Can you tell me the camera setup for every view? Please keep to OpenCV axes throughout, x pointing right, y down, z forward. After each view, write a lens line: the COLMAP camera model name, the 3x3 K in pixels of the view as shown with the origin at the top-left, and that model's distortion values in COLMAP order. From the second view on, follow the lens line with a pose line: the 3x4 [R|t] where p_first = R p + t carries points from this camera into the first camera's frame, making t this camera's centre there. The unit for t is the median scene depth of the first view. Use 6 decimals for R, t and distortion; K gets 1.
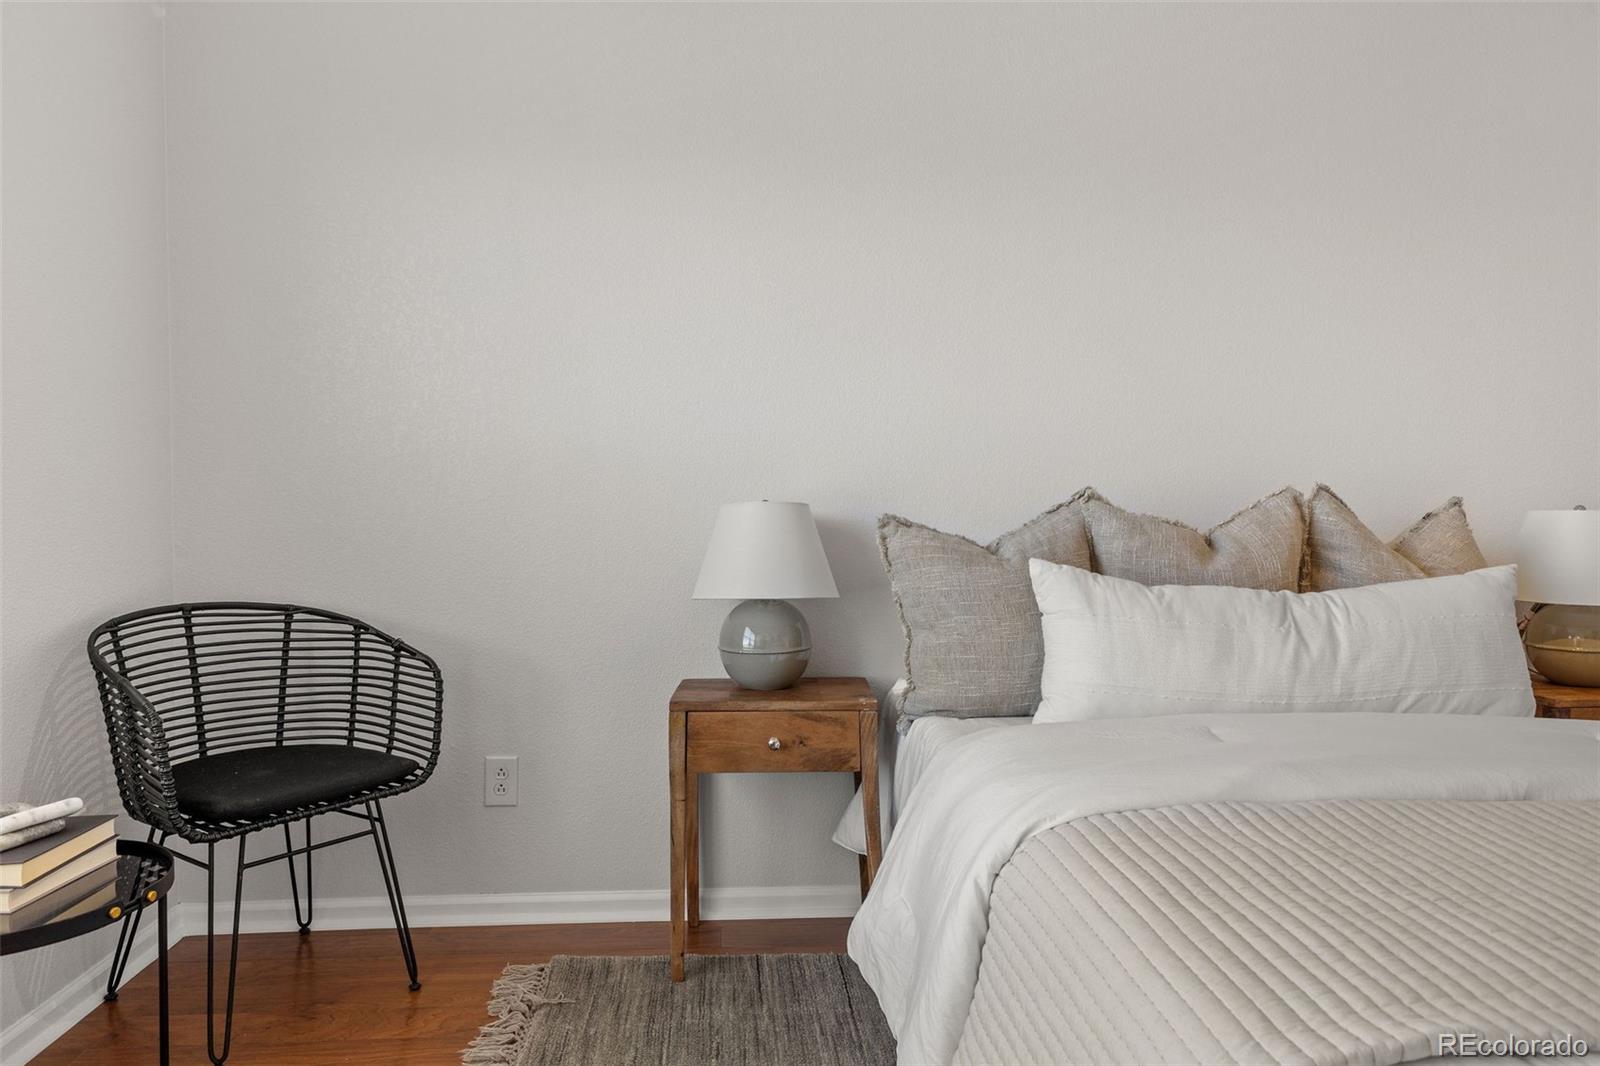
lens RADIAL K [[1056.7, 0, 799.7], [0, 1056.7, 526.4], [0, 0, 1]] dist [0.016842, -0.006528]
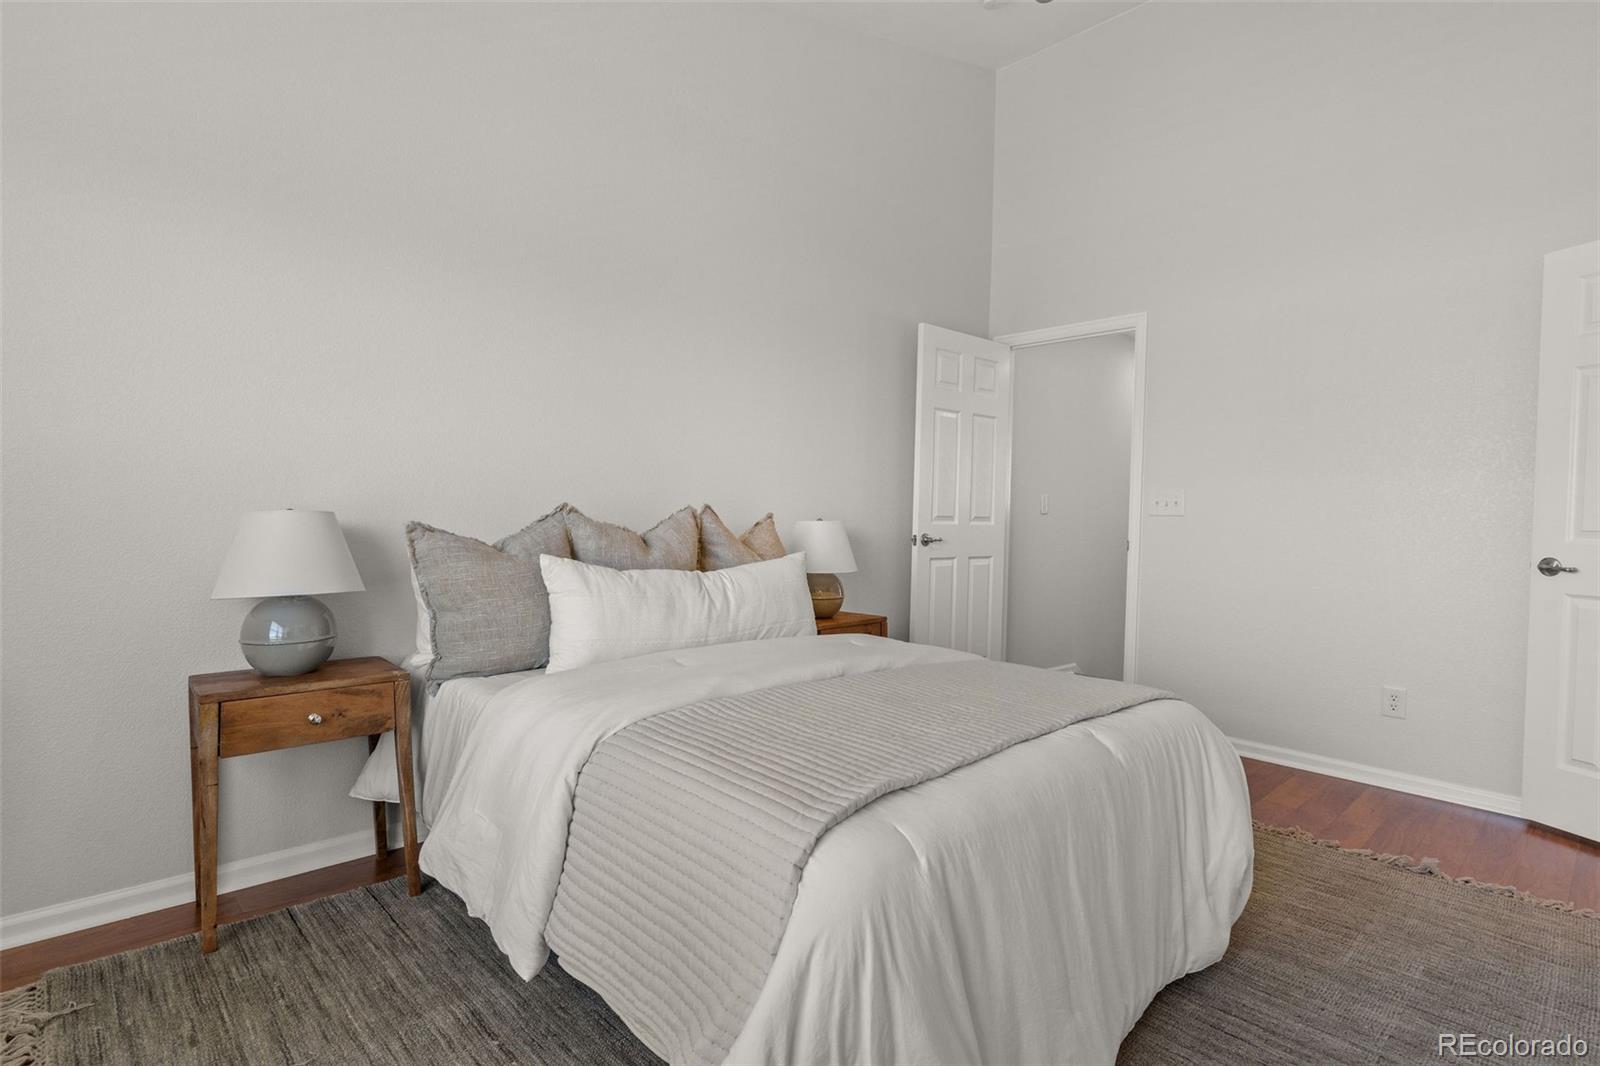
lens RADIAL K [[793.8, 0, 803.2], [0, 793.8, 531.5], [0, 0, 1]] dist [0.016246, -0.006891]
pose [[0.766538, -0.004043, 0.642186, -0.176340], [0.003737, 0.999991, 0.001835, -0.000110], [-0.642188, 0.000993, 0.766547, -0.017024]]
